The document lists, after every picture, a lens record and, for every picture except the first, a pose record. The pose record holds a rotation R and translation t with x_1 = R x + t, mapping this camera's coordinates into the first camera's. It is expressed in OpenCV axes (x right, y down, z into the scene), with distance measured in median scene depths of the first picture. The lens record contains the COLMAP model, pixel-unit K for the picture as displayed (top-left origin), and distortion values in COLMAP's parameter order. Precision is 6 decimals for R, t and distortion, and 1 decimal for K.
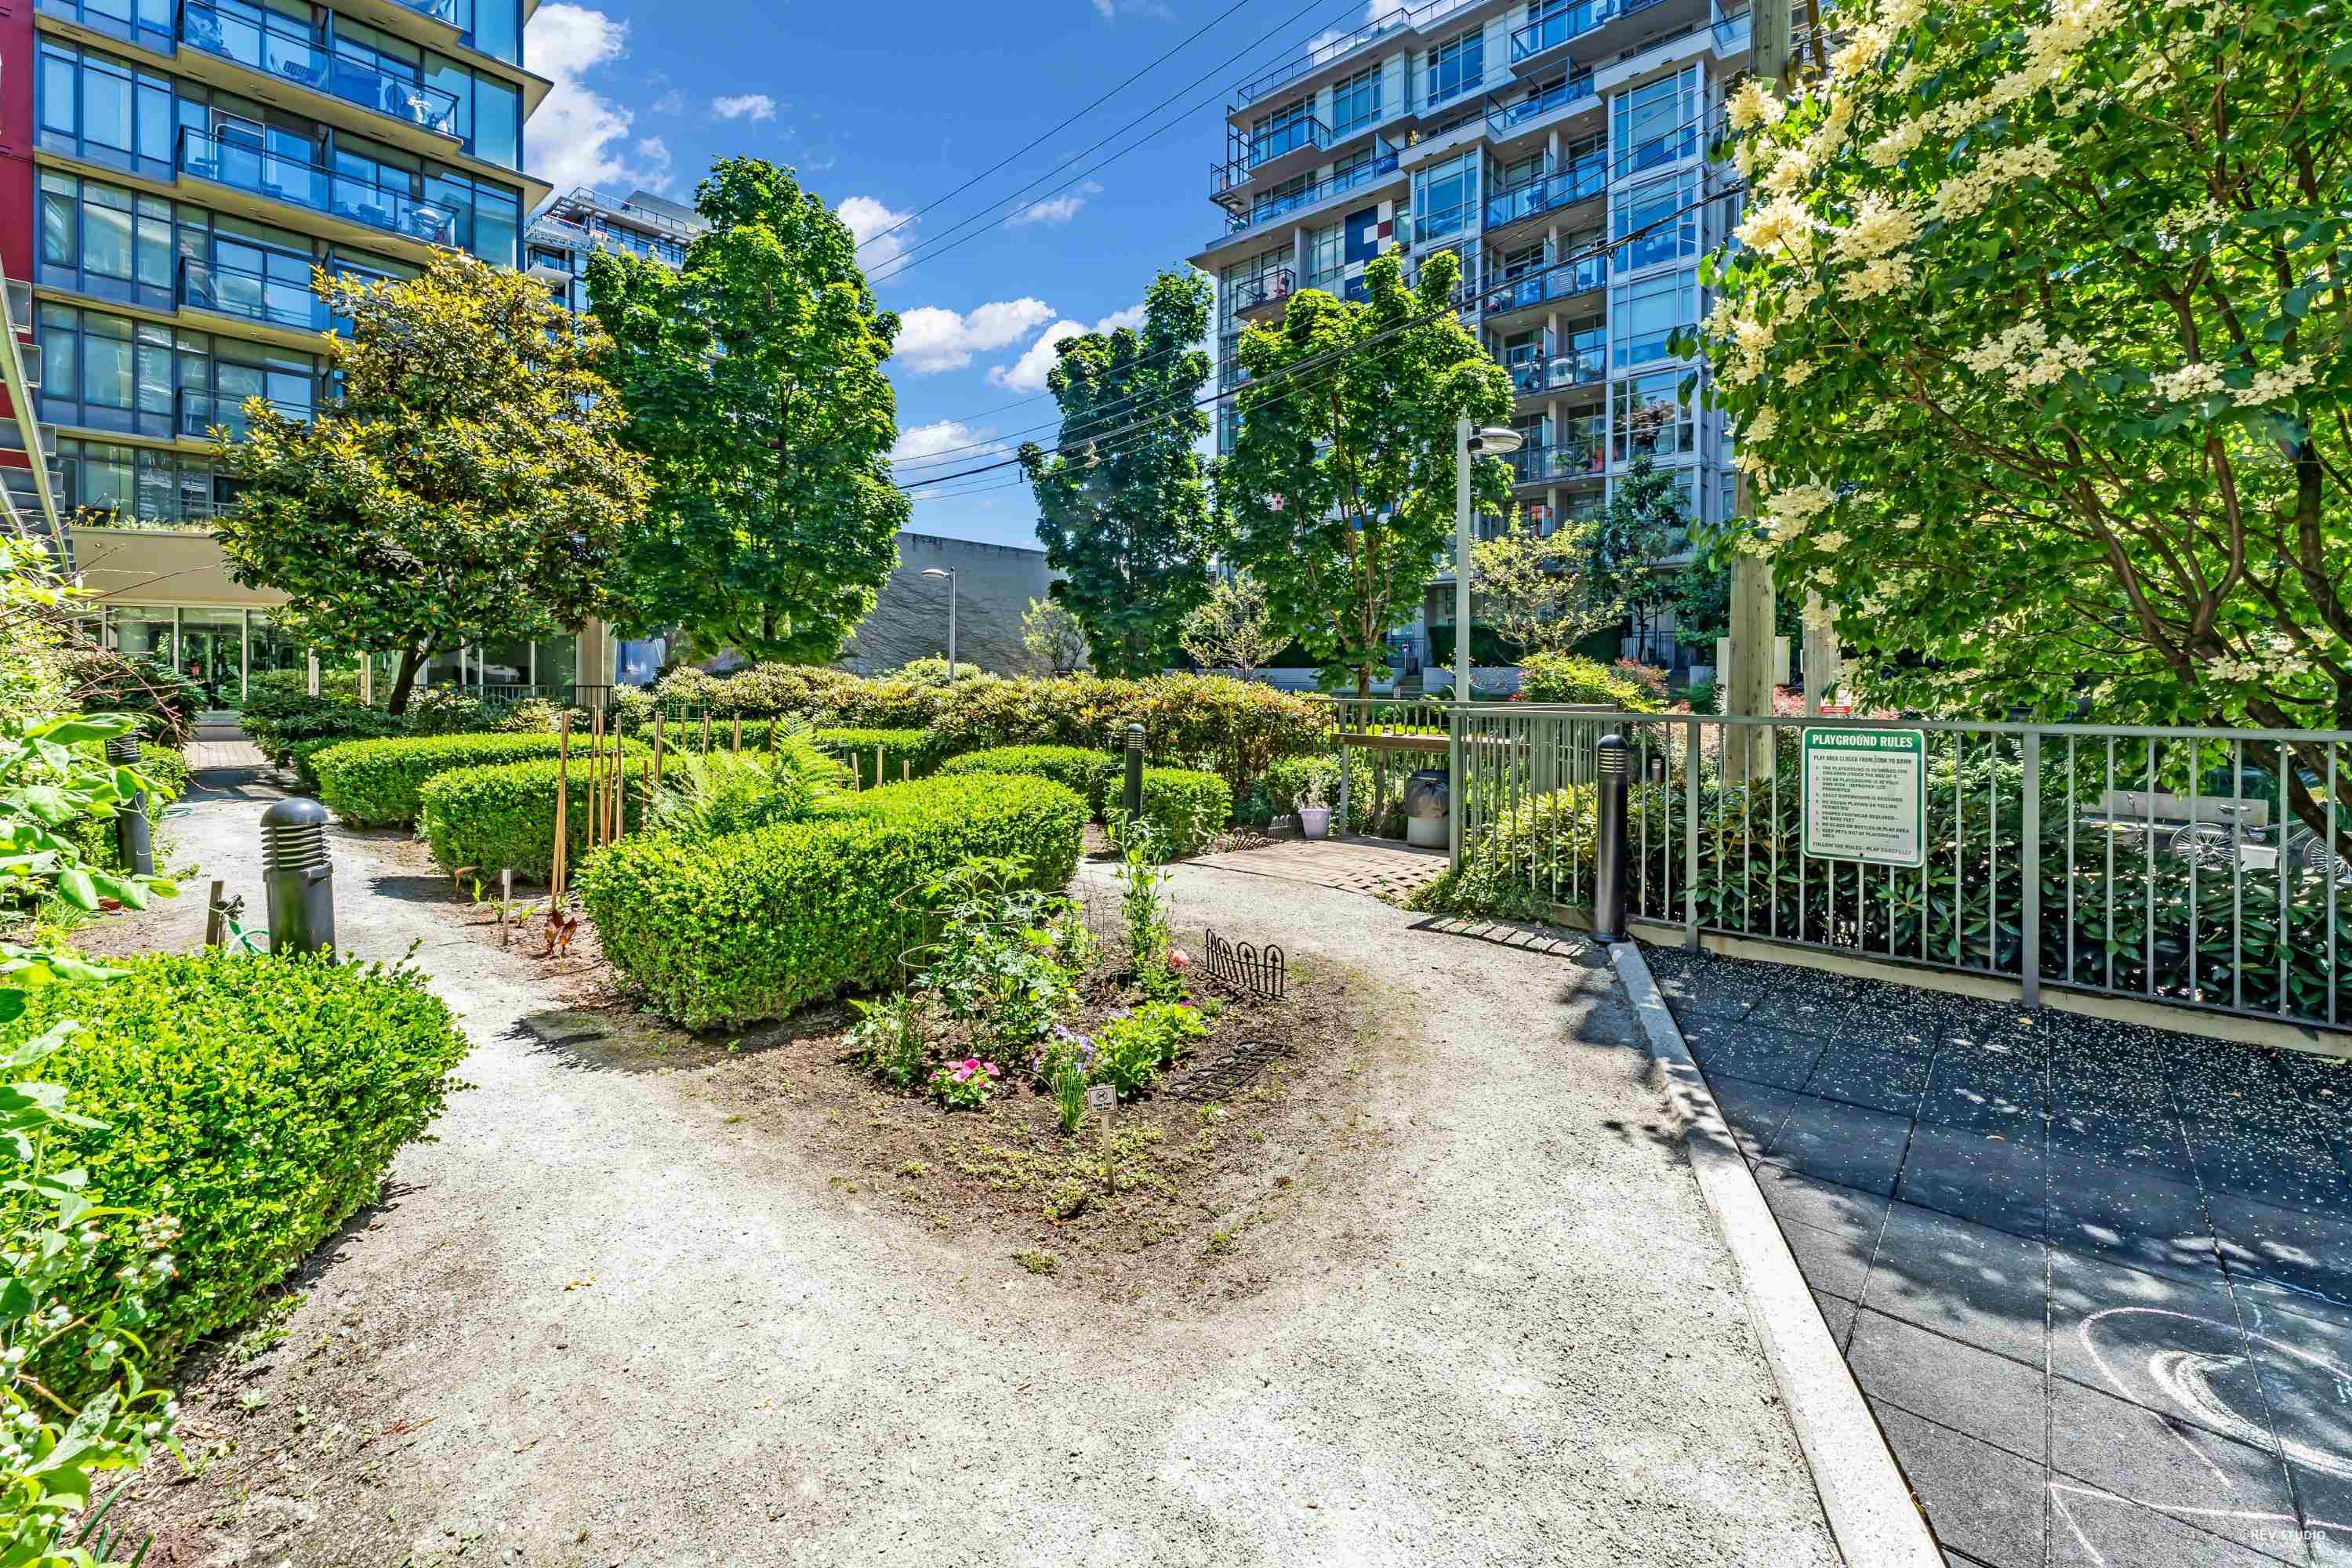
lens RADIAL K [[961.3, 0, 1180.5], [0, 961.3, 686.3], [0, 0, 1]] dist [-0.000174, 0.000377]
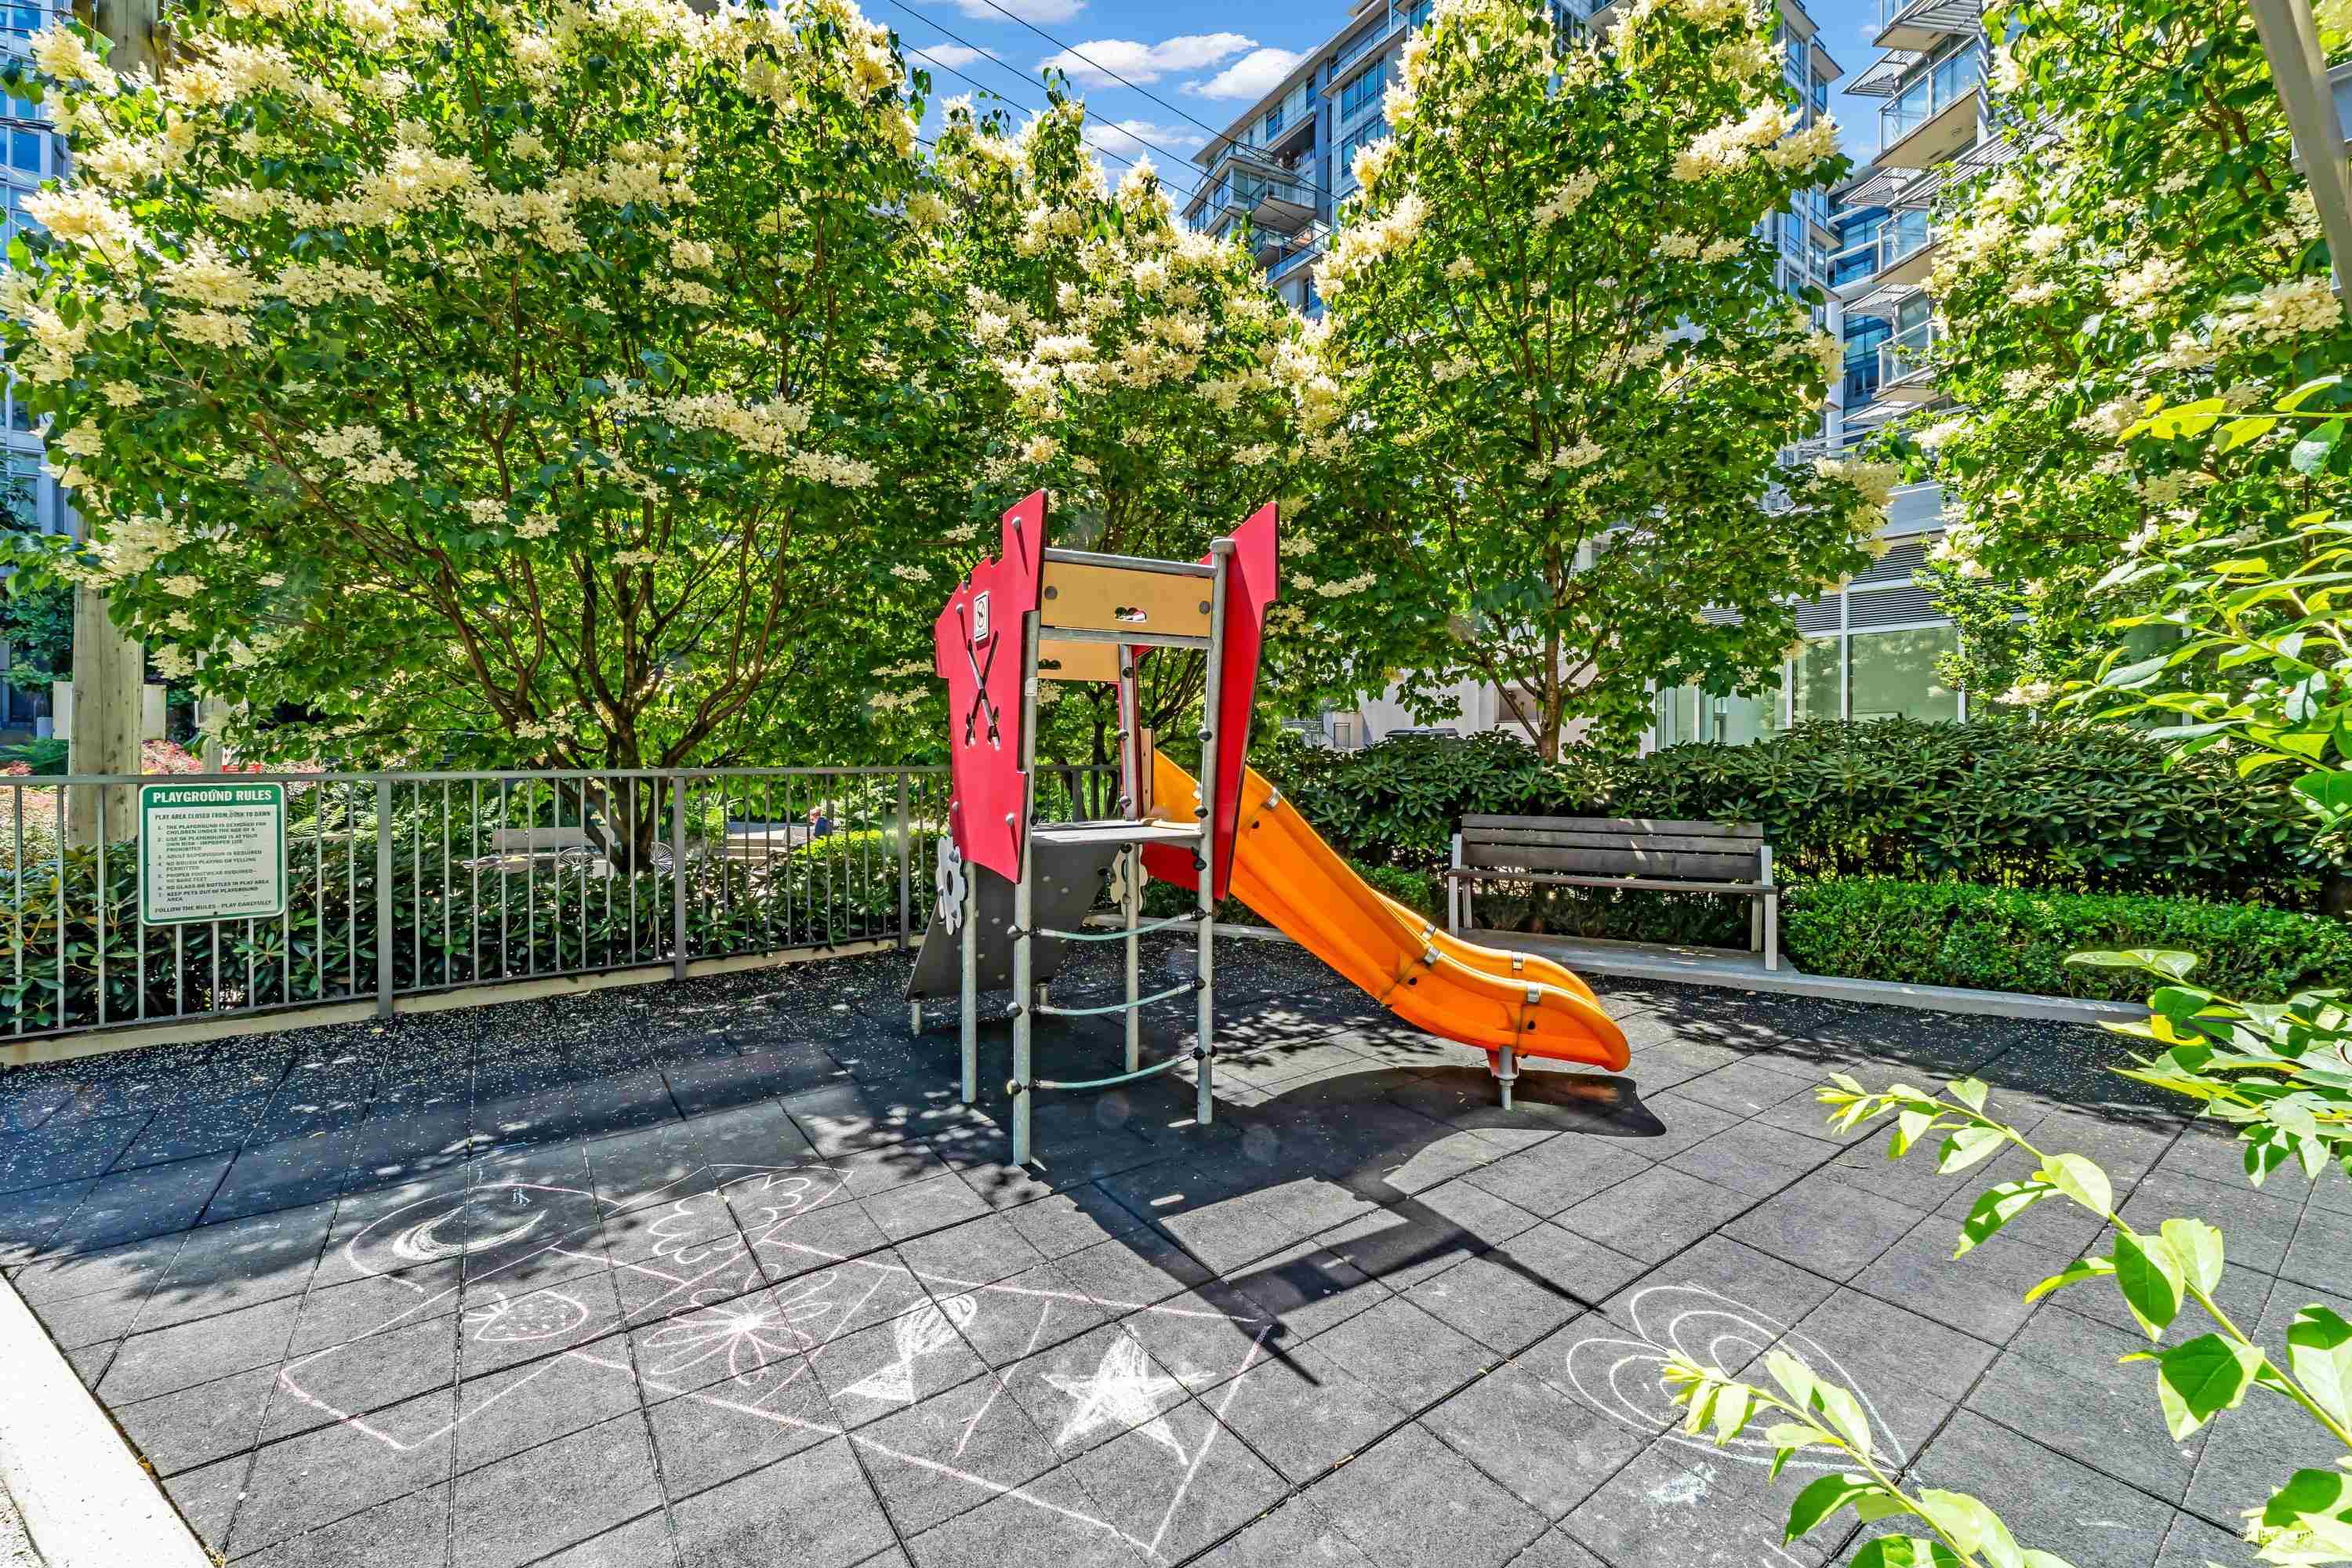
lens RADIAL K [[947.1, 0, 1180.3], [0, 947.1, 752.9], [0, 0, 1]] dist [0.000337, 0.000227]
pose [[0.215156, -0.009659, 0.976532, -0.019405], [0.000718, 0.999952, 0.009733, 0.004491], [-0.976579, -0.001393, 0.215153, -0.173507]]
